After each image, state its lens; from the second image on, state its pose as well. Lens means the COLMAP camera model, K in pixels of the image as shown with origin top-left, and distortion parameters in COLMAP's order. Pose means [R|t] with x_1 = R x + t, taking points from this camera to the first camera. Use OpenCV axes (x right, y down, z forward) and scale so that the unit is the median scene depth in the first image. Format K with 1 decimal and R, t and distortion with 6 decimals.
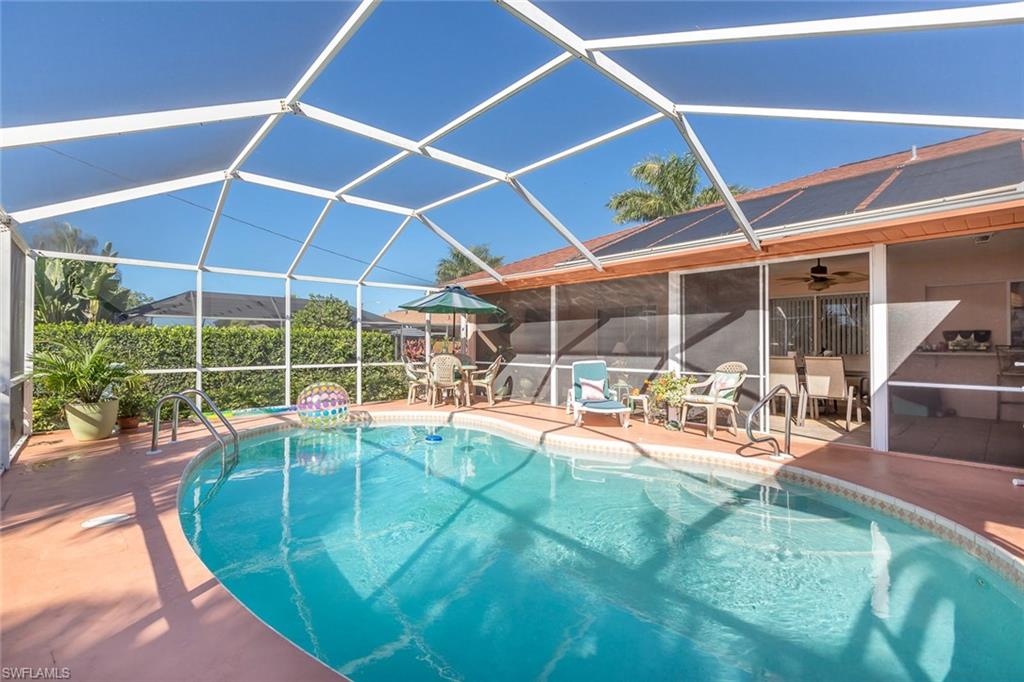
lens RADIAL K [[459.1, 0, 517.1], [0, 459.1, 343.9], [0, 0, 1]] dist [0.001222, -0.000058]
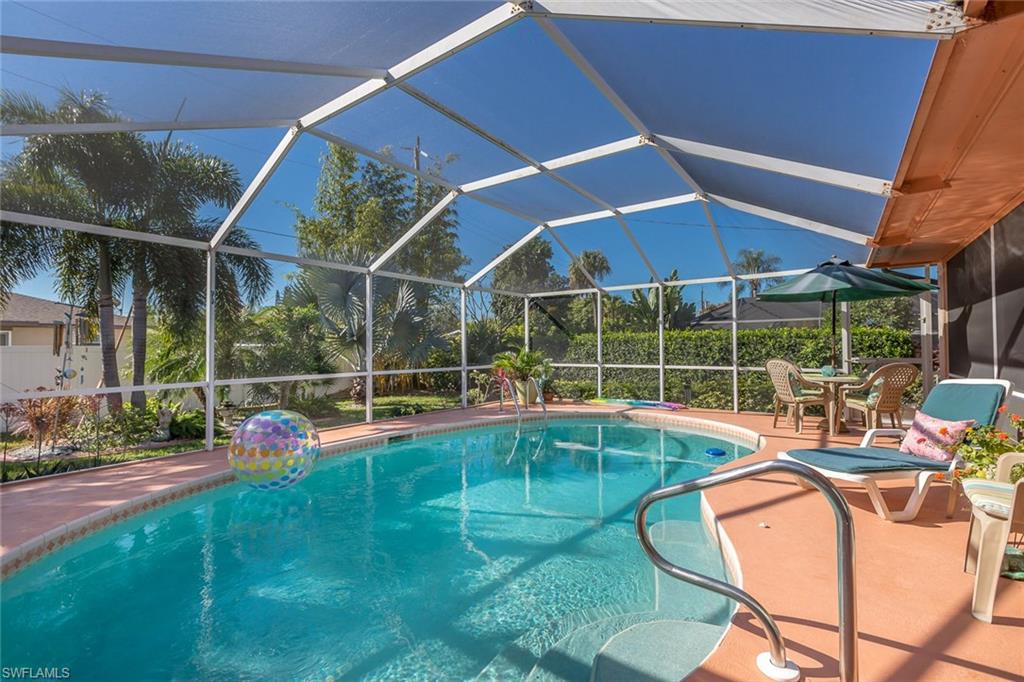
lens RADIAL K [[459.1, 0, 513.5], [0, 459.1, 341.5], [0, 0, 1]] dist [0.001222, -0.000058]
pose [[0.197676, -0.013731, -0.980171, 0.459346], [0.007522, 0.999894, -0.012491, 0.001072], [0.980239, -0.004904, 0.197758, 0.391943]]
